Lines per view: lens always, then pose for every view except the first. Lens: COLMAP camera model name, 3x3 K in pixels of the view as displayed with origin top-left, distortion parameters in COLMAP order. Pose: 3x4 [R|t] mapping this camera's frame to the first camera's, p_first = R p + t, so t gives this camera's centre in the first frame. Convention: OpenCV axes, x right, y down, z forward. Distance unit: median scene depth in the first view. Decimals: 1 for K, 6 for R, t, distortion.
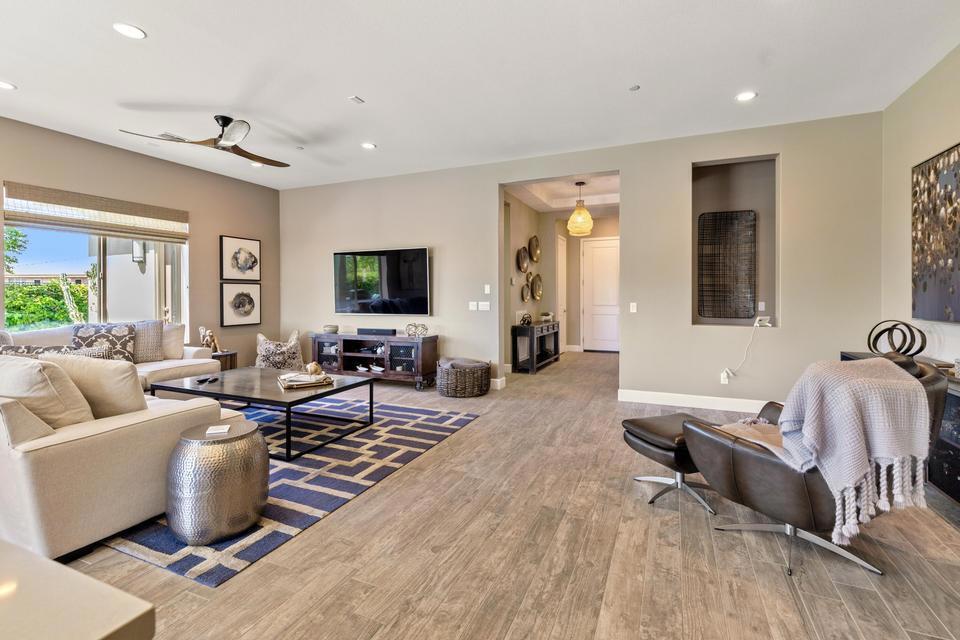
lens RADIAL K [[442.0, 0, 484.4], [0, 442.0, 292.4], [0, 0, 1]] dist [0.010572, 0.000082]
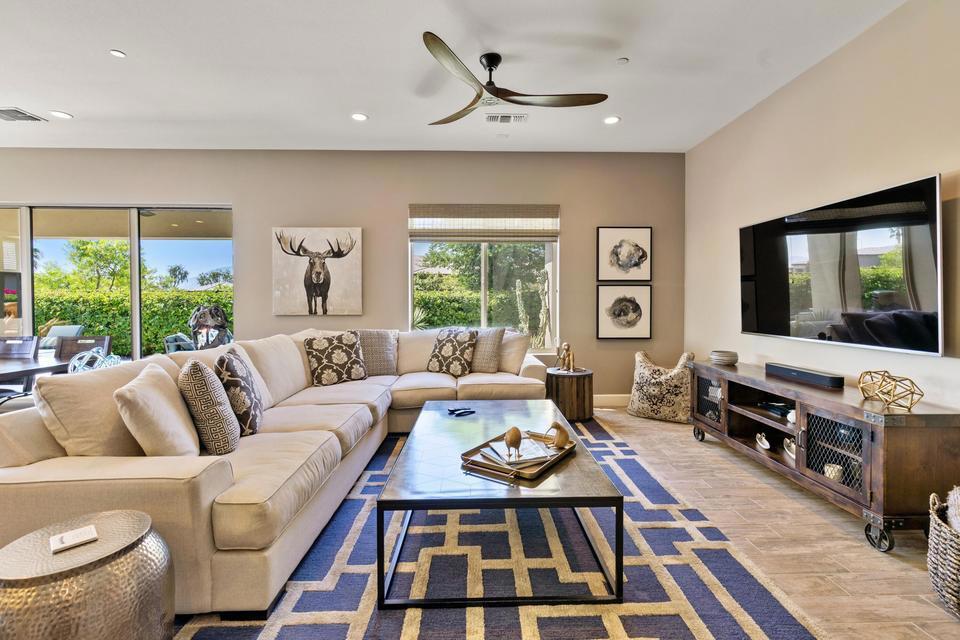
lens RADIAL K [[435.3, 0, 484.5], [0, 435.3, 307.6], [0, 0, 1]] dist [0.008511, -0.000167]
pose [[0.422716, 0.018539, -0.906072, 0.050067], [0.003108, 0.999755, 0.021906, 0.001509], [0.906257, -0.012076, 0.422555, 0.503248]]
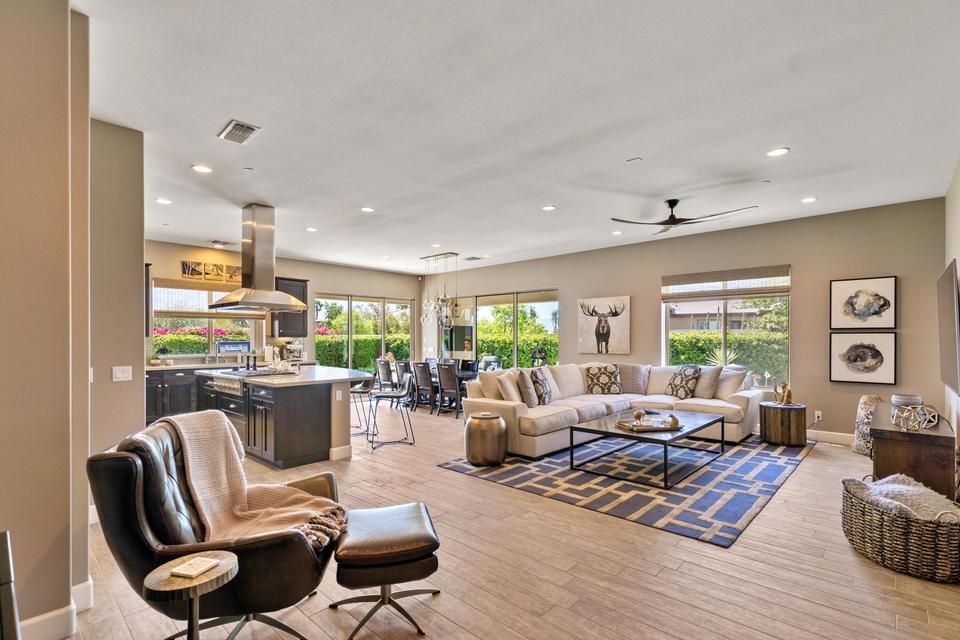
lens RADIAL K [[448.4, 0, 482.7], [0, 448.4, 335.9], [0, 0, 1]] dist [-0.001336, -0.000169]
pose [[-0.338845, -0.001235, -0.940841, 0.543389], [0.005104, 0.999982, -0.003151, -0.017271], [0.940828, -0.005869, -0.338833, 0.683506]]
